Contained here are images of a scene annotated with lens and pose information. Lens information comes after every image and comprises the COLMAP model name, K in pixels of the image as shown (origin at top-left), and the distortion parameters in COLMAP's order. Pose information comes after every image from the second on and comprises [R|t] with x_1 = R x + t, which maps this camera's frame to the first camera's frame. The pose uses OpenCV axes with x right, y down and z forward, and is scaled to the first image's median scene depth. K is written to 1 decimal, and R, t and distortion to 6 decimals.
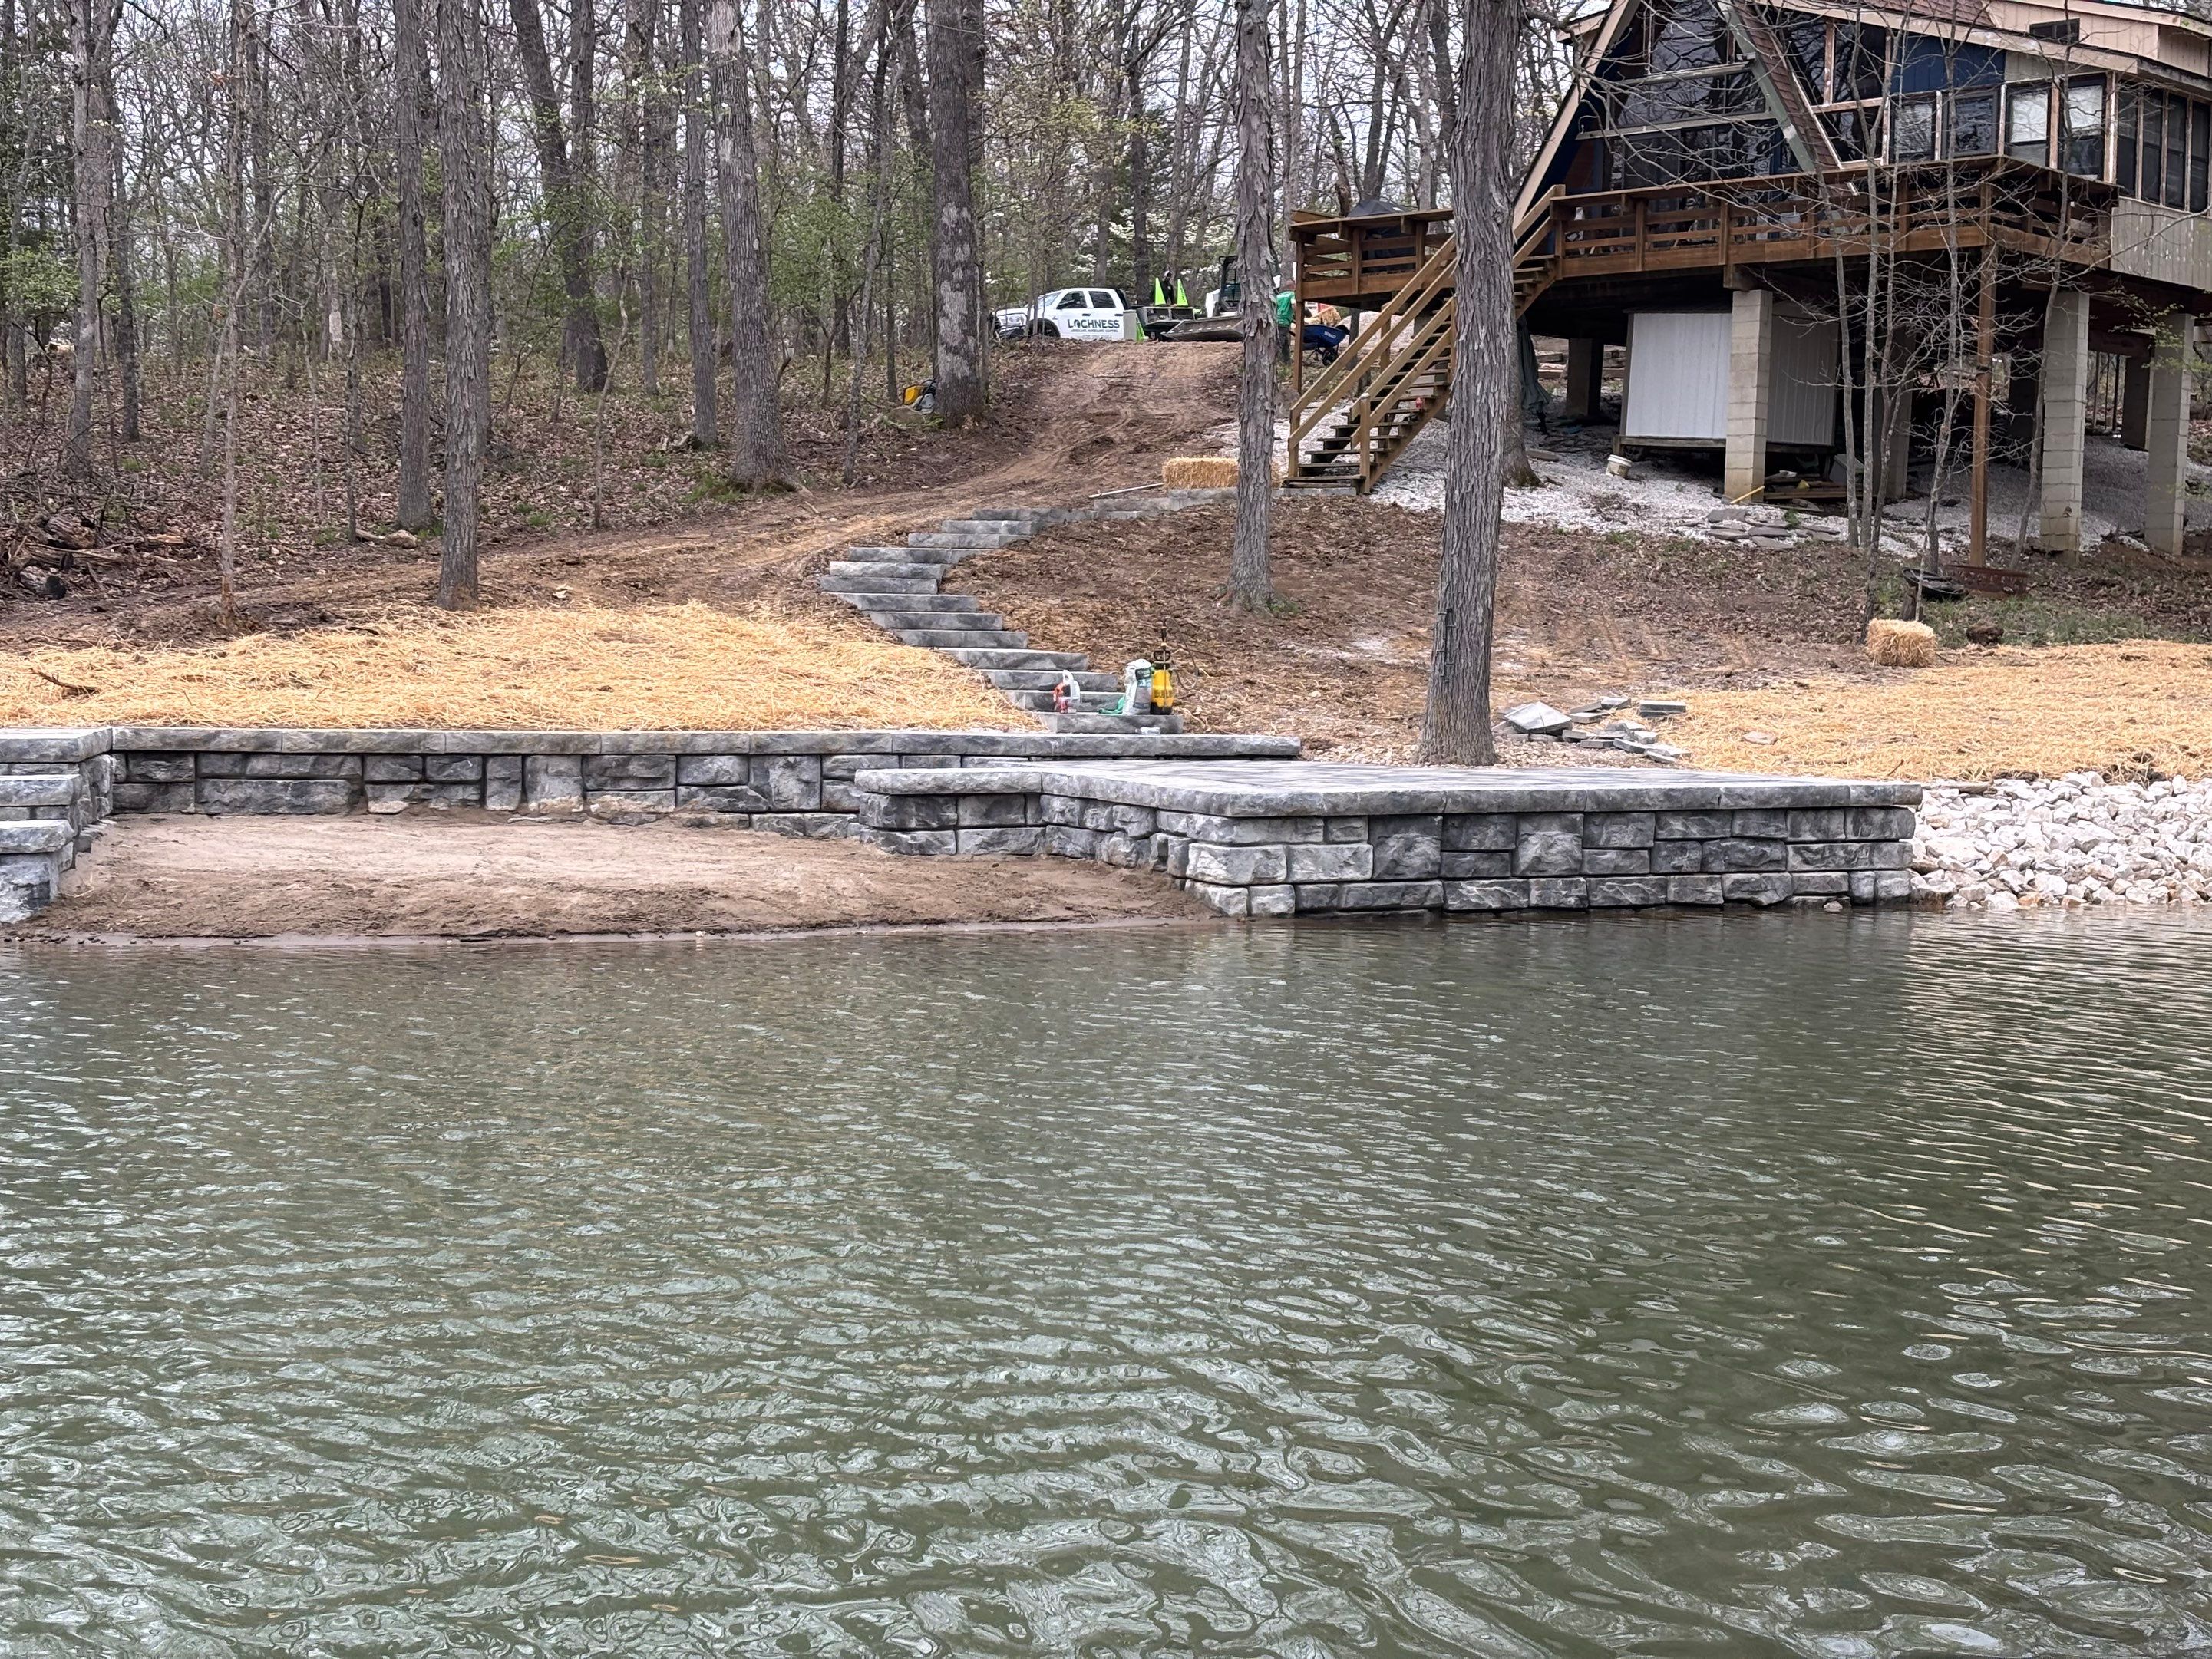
lens RADIAL K [[3284.4, 0, 1074.4], [0, 3284.4, 796.7], [0, 0, 1]] dist [0.257963, -0.952106]
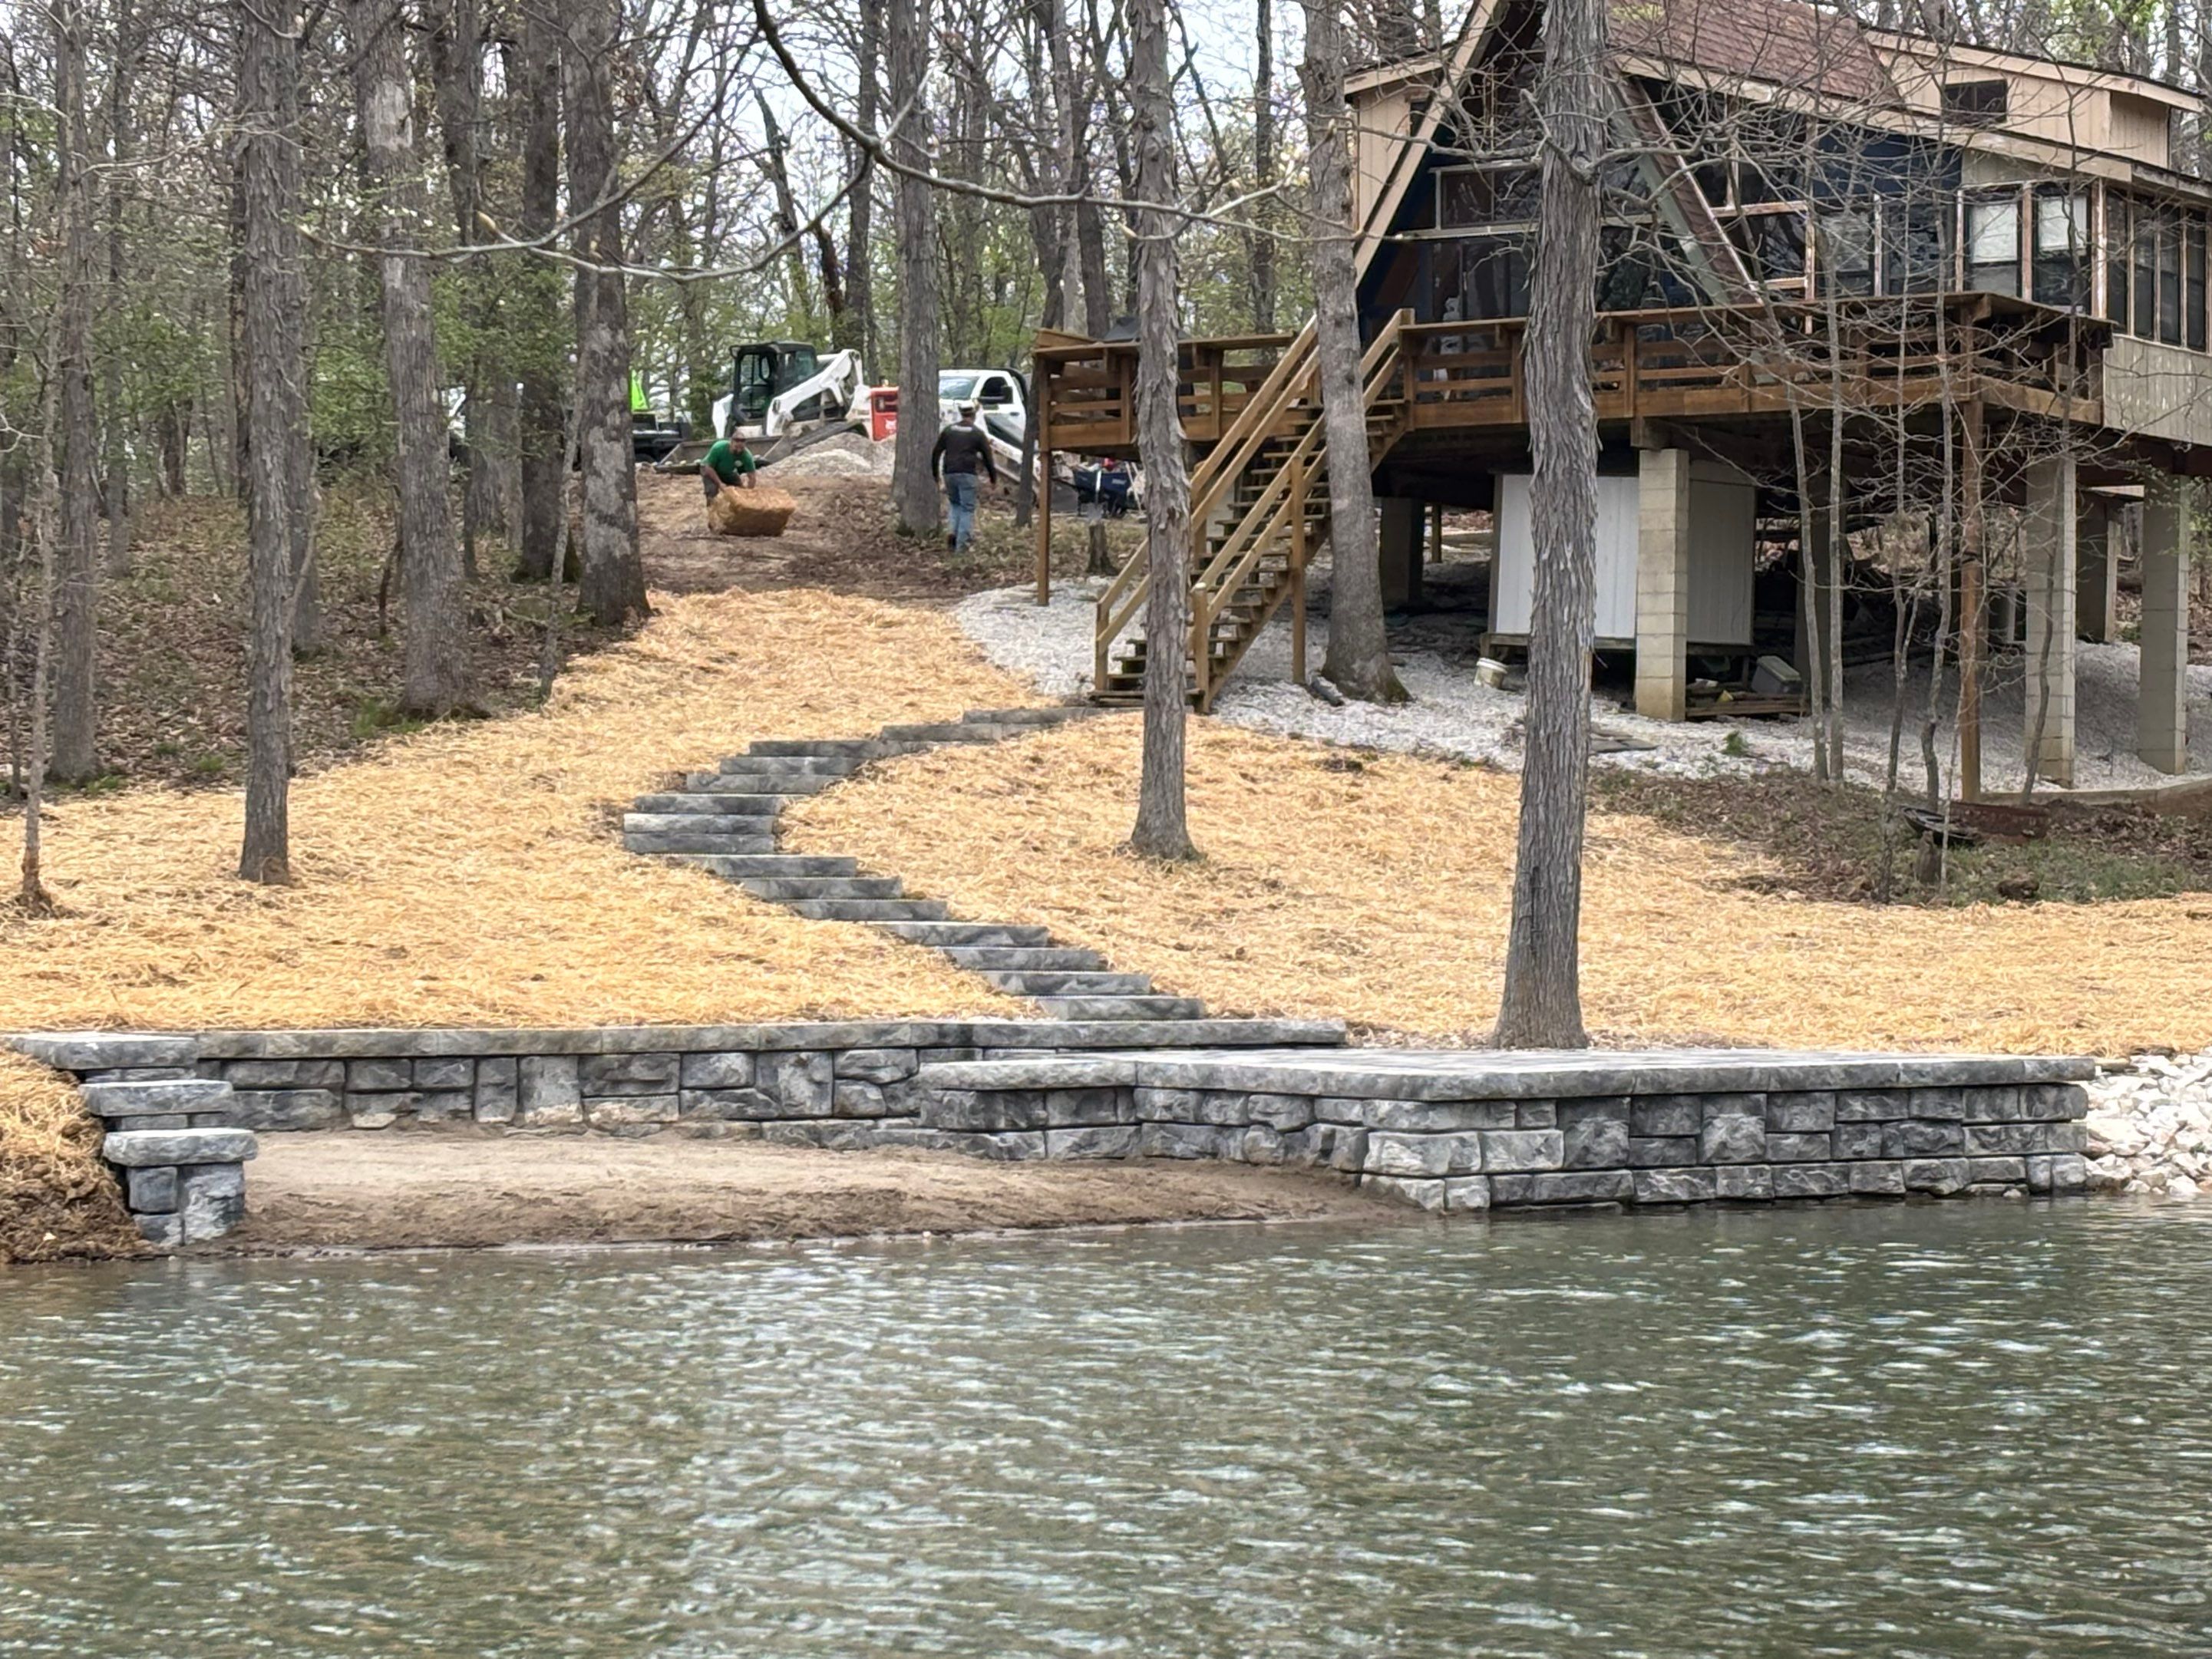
lens RADIAL K [[5646.7, 0, 1133.6], [0, 5646.7, 795.6], [0, 0, 1]] dist [0.270228, -1.154267]
pose [[0.982337, -0.011512, 0.186767, -0.286237], [0.023935, 0.997637, -0.064397, 0.018324], [-0.185584, 0.067730, 0.980291, -0.462950]]
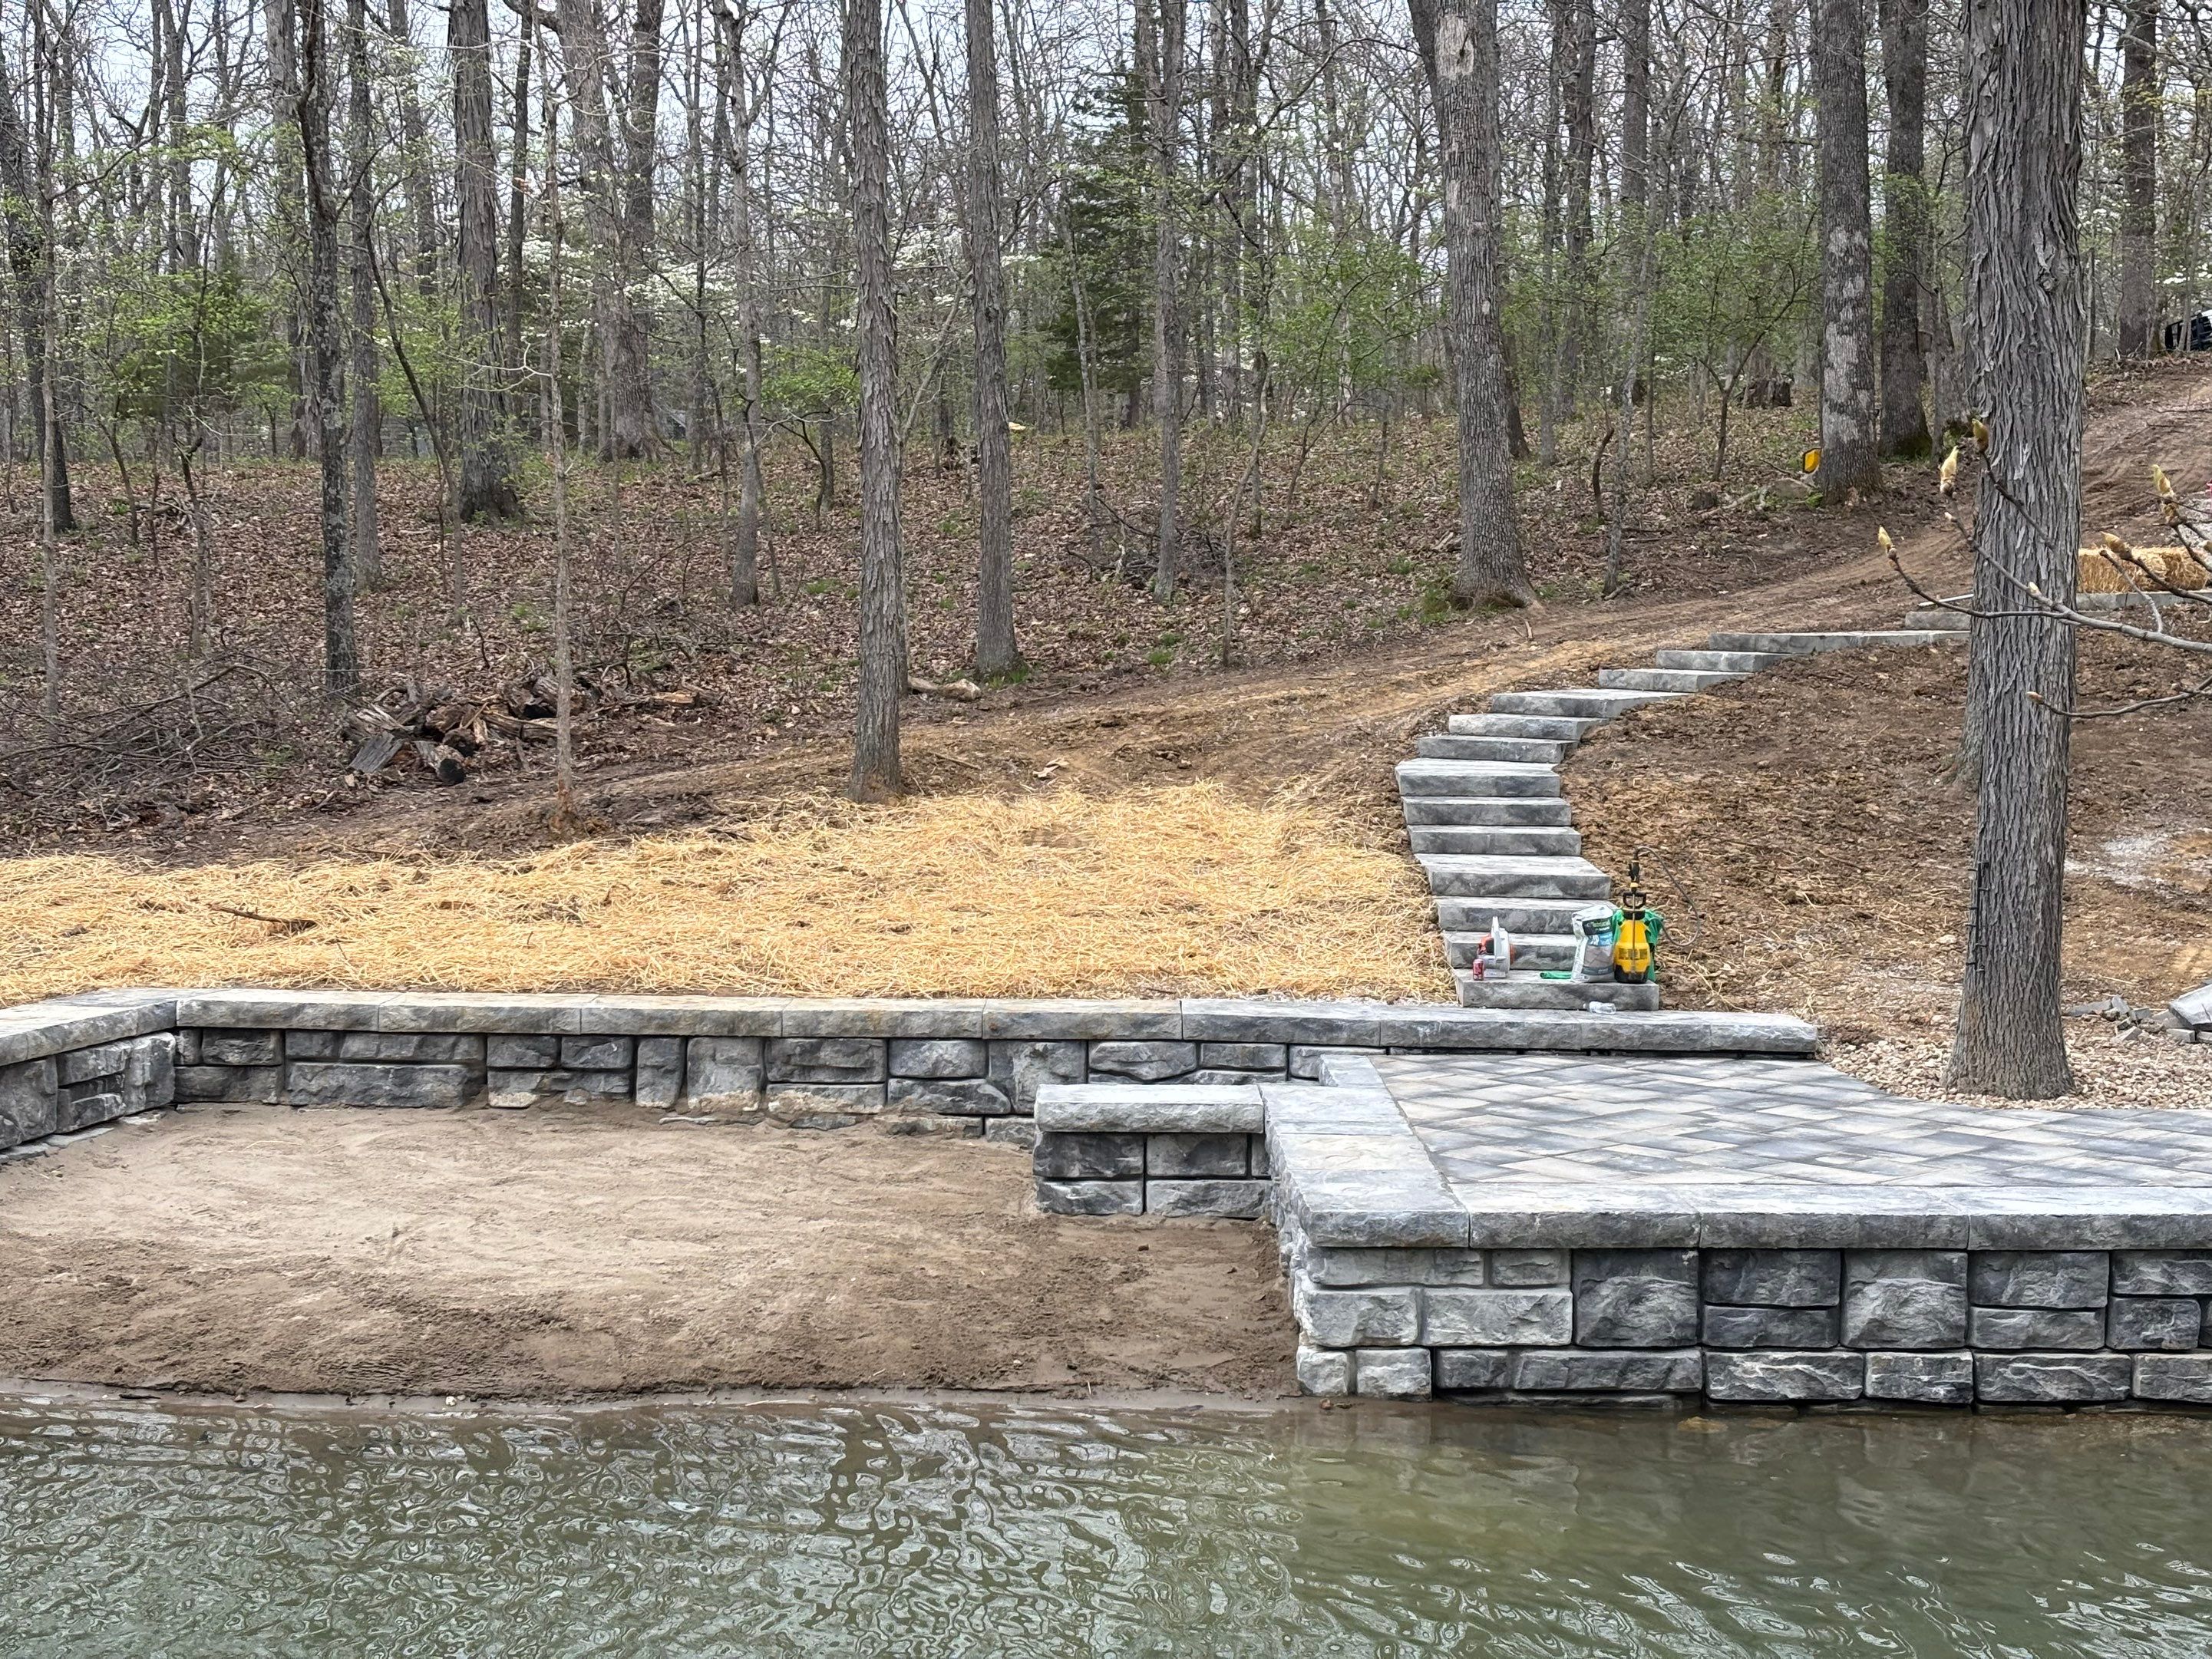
lens RADIAL K [[3284.4, 0, 1074.4], [0, 3284.4, 796.7], [0, 0, 1]] dist [0.257963, -0.952106]
pose [[0.906793, 0.019161, -0.421140, 0.249767], [-0.017644, 0.999816, 0.007499, -0.078208], [0.421206, 0.000630, 0.906965, 0.333775]]
